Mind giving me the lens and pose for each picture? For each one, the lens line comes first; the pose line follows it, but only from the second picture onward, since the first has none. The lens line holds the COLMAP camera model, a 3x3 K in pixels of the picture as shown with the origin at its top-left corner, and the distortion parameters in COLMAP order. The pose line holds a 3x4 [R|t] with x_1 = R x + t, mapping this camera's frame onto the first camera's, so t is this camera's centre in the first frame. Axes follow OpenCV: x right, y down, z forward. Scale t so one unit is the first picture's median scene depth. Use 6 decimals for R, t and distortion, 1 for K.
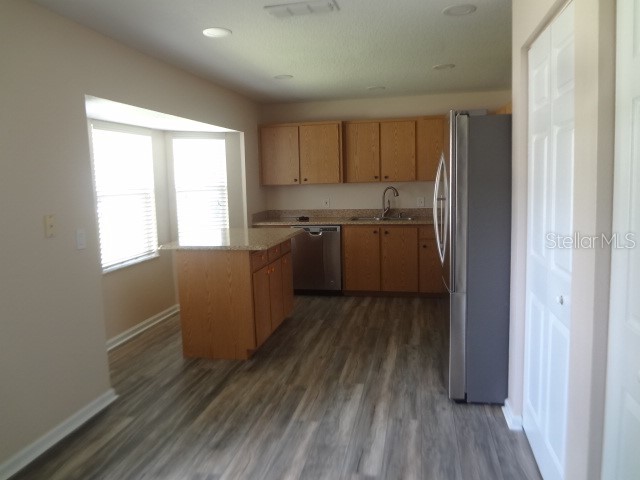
lens RADIAL K [[478.5, 0, 320.9], [0, 478.5, 237.9], [0, 0, 1]] dist [0.004633, 0.002415]
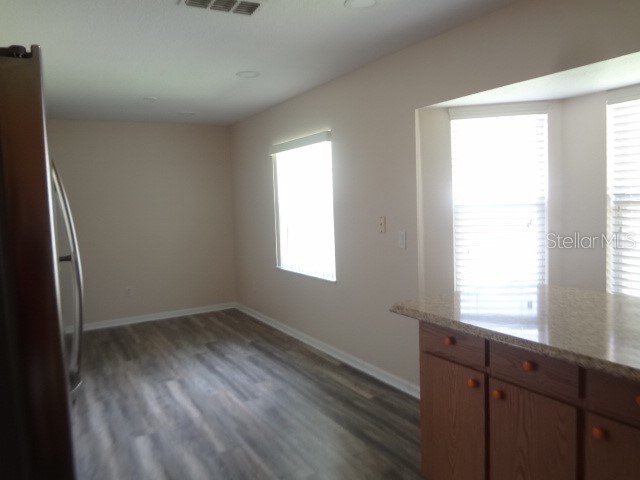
lens RADIAL K [[478.5, 0, 321.0], [0, 478.5, 241.5], [0, 0, 1]] dist [0.004633, 0.002415]
pose [[-0.739736, 0.122445, -0.661662, 0.442954], [-0.013344, 0.980442, 0.196356, -0.237556], [0.672764, 0.154081, -0.723635, 1.808502]]
